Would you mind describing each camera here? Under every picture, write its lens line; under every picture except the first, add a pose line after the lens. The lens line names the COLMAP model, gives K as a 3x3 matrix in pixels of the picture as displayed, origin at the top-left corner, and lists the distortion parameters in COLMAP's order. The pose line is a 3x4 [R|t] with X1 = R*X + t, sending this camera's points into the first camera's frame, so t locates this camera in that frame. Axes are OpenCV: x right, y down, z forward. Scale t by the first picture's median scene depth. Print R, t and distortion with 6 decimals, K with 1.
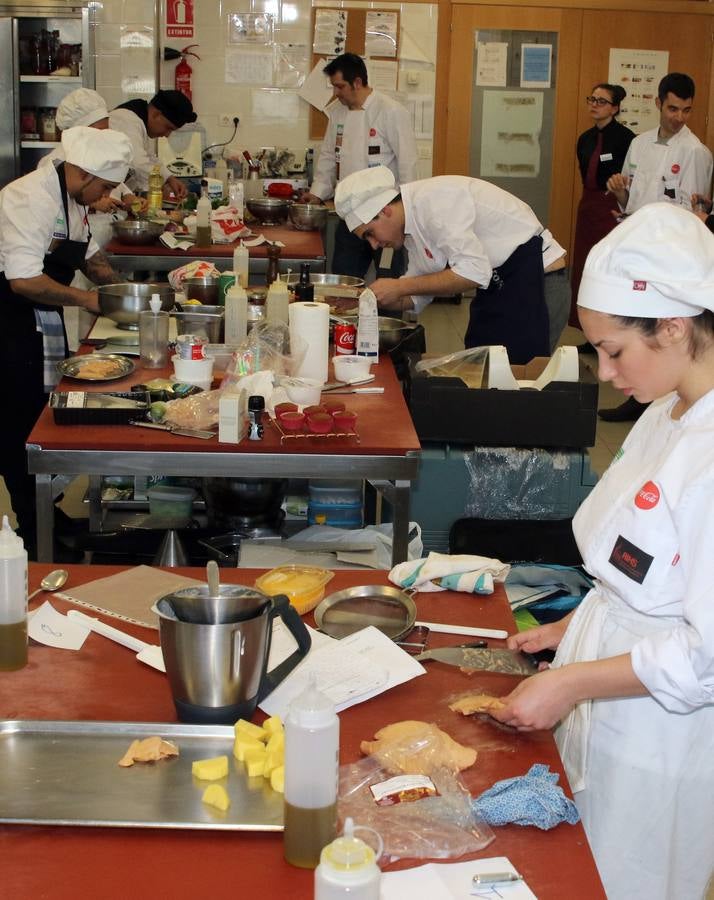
lens RADIAL K [[1592.7, 0, 360.2], [0, 1592.7, 449.0], [0, 0, 1]] dist [-0.122889, 0.000000]
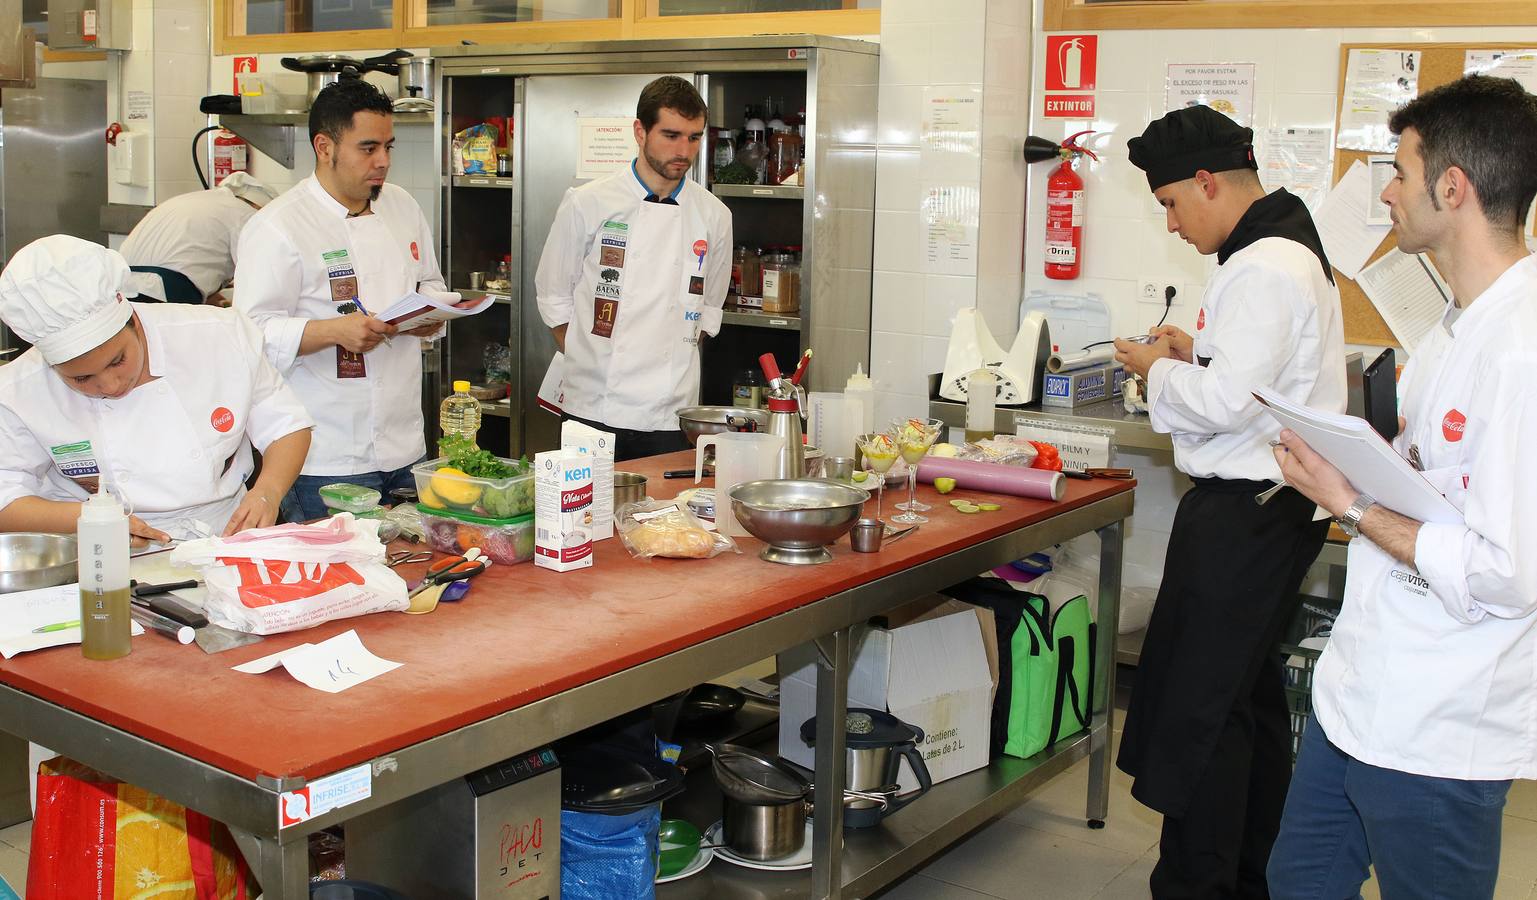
lens RADIAL K [[1682.6, 0, 766.0], [0, 1682.6, 443.4], [0, 0, 1]] dist [-0.098503, 0.000000]
pose [[0.789188, 0.090709, -0.607415, 0.134083], [-0.164398, 0.984141, -0.066627, -0.112672], [0.591739, 0.152440, 0.791585, 0.553761]]
